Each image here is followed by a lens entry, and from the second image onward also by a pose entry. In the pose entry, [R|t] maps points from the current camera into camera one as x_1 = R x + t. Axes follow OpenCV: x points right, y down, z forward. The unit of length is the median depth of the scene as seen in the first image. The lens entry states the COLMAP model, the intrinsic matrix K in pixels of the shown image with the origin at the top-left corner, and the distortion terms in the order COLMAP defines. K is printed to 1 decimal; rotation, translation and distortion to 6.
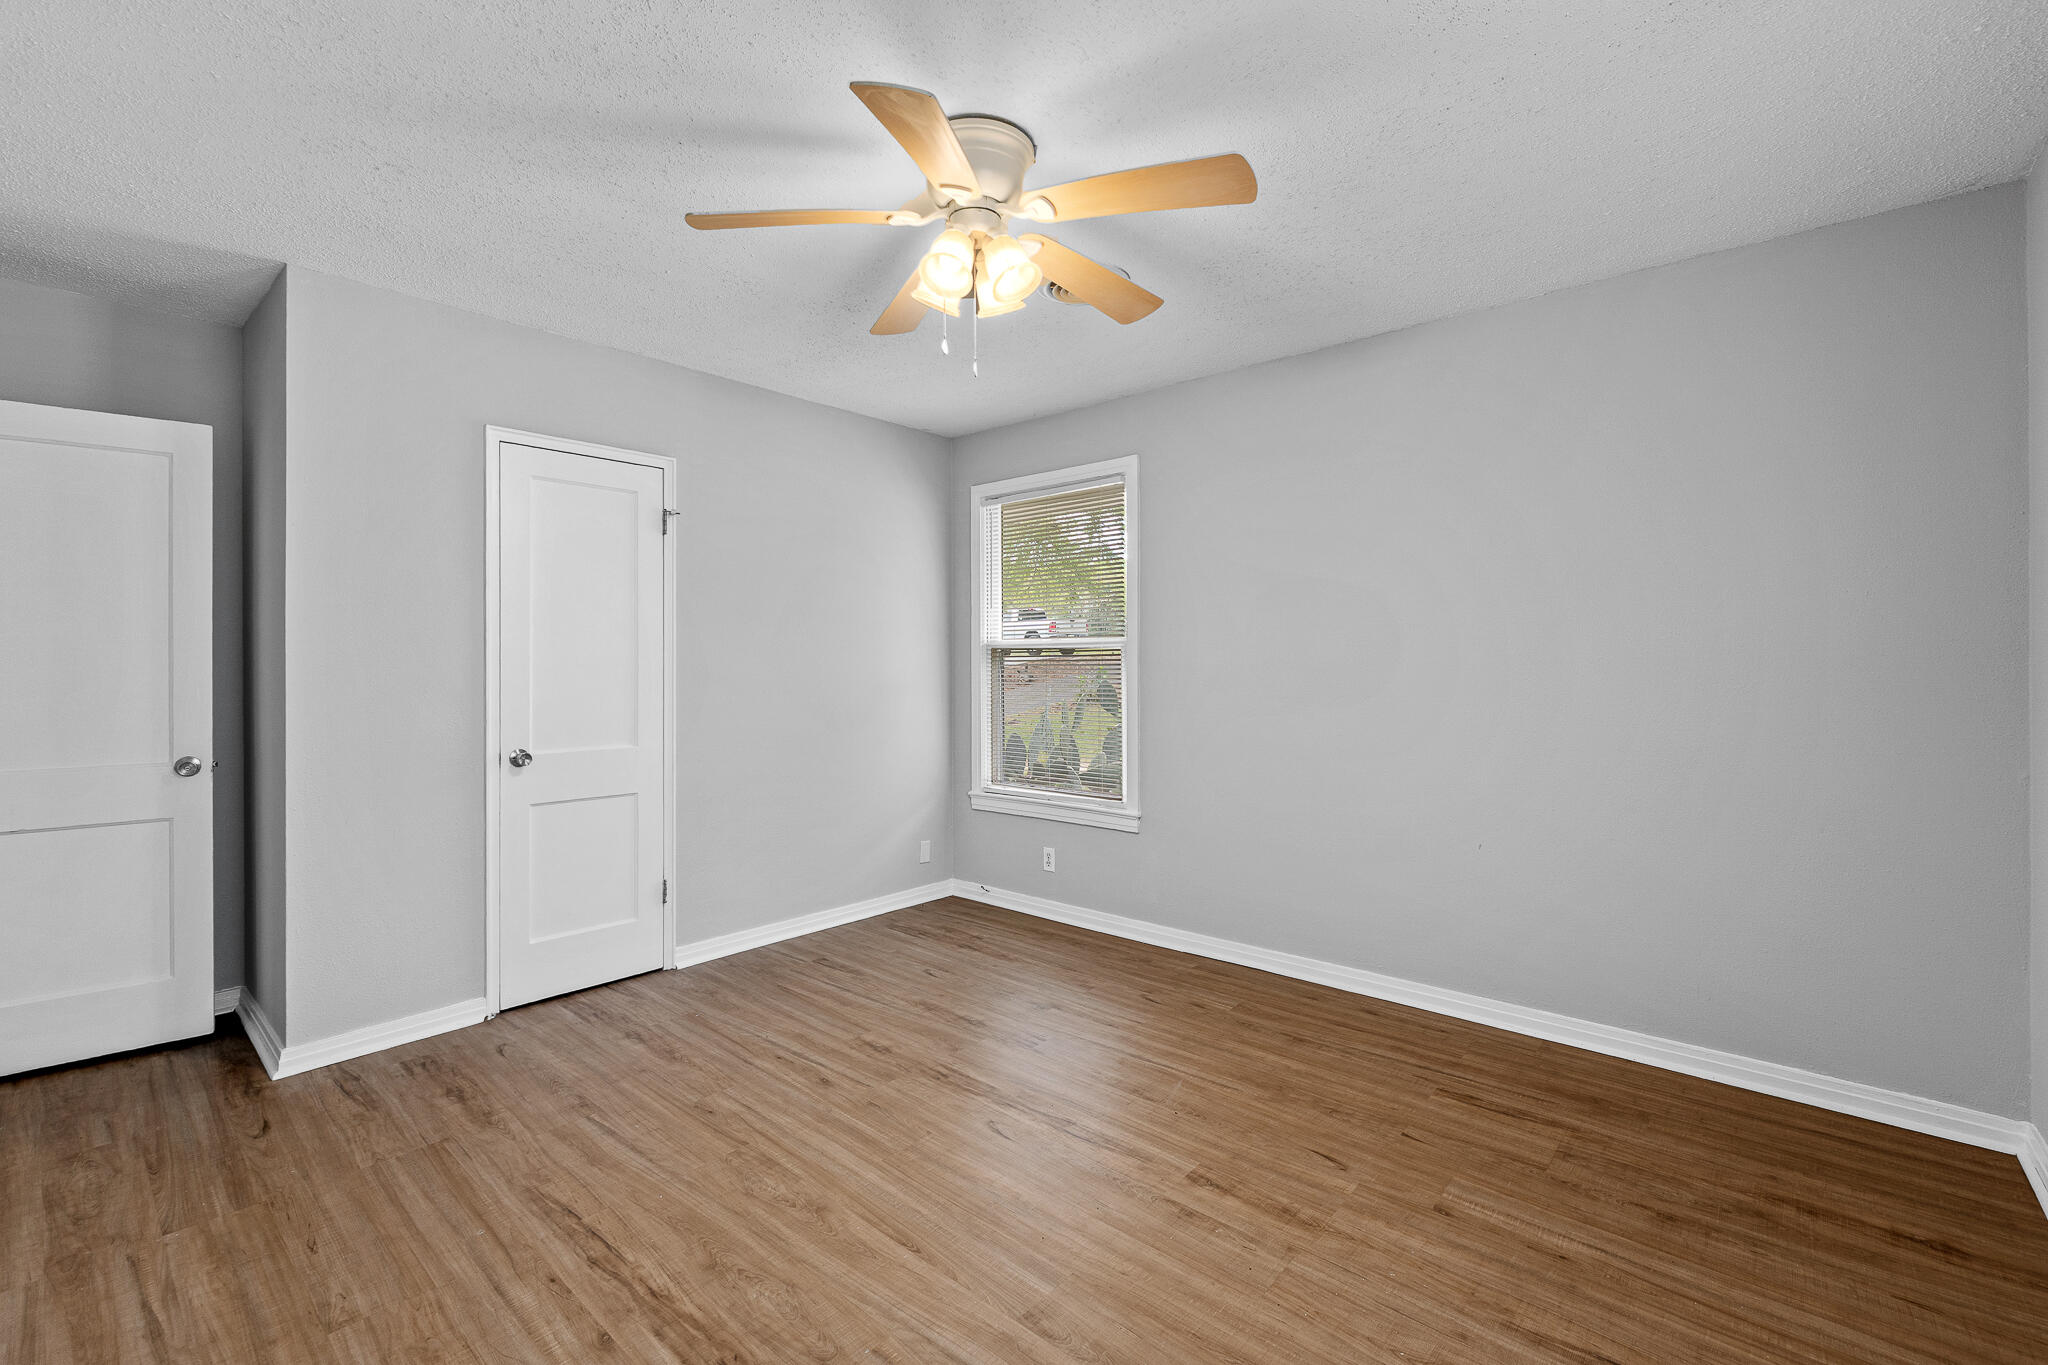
lens RADIAL K [[878.0, 0, 1021.7], [0, 878.0, 666.2], [0, 0, 1]] dist [-0.005973, 0.000021]
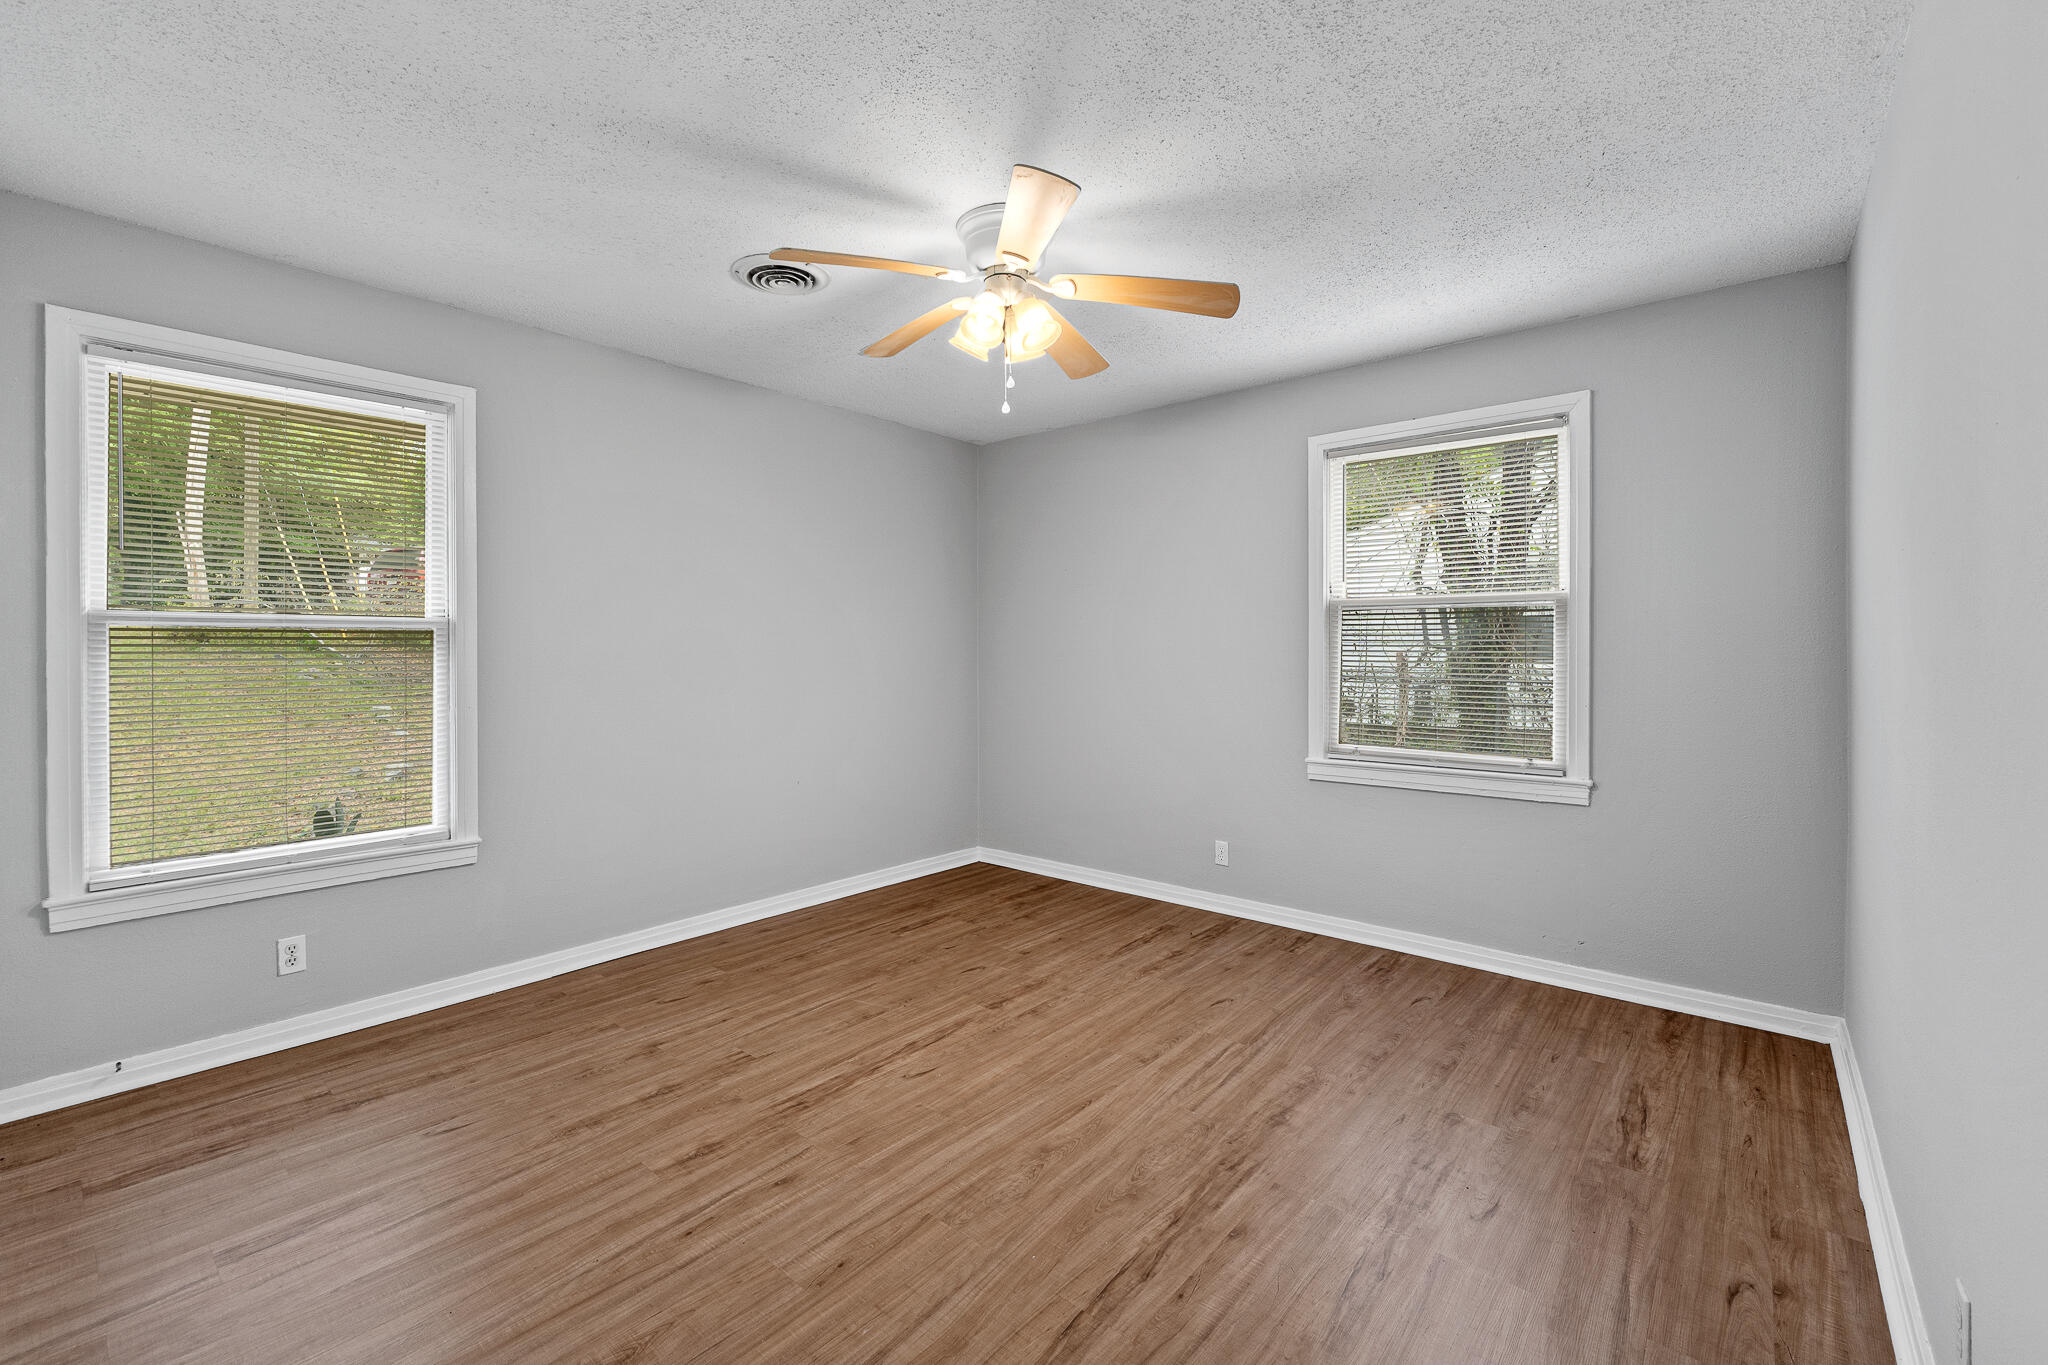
lens RADIAL K [[878.0, 0, 976.8], [0, 878.0, 659.2], [0, 0, 1]] dist [-0.005973, 0.000021]
pose [[0.005626, -0.008164, 0.999951, -0.980191], [0.001872, 0.999965, 0.008154, -0.001198], [-0.999982, 0.001826, 0.005641, 0.800646]]
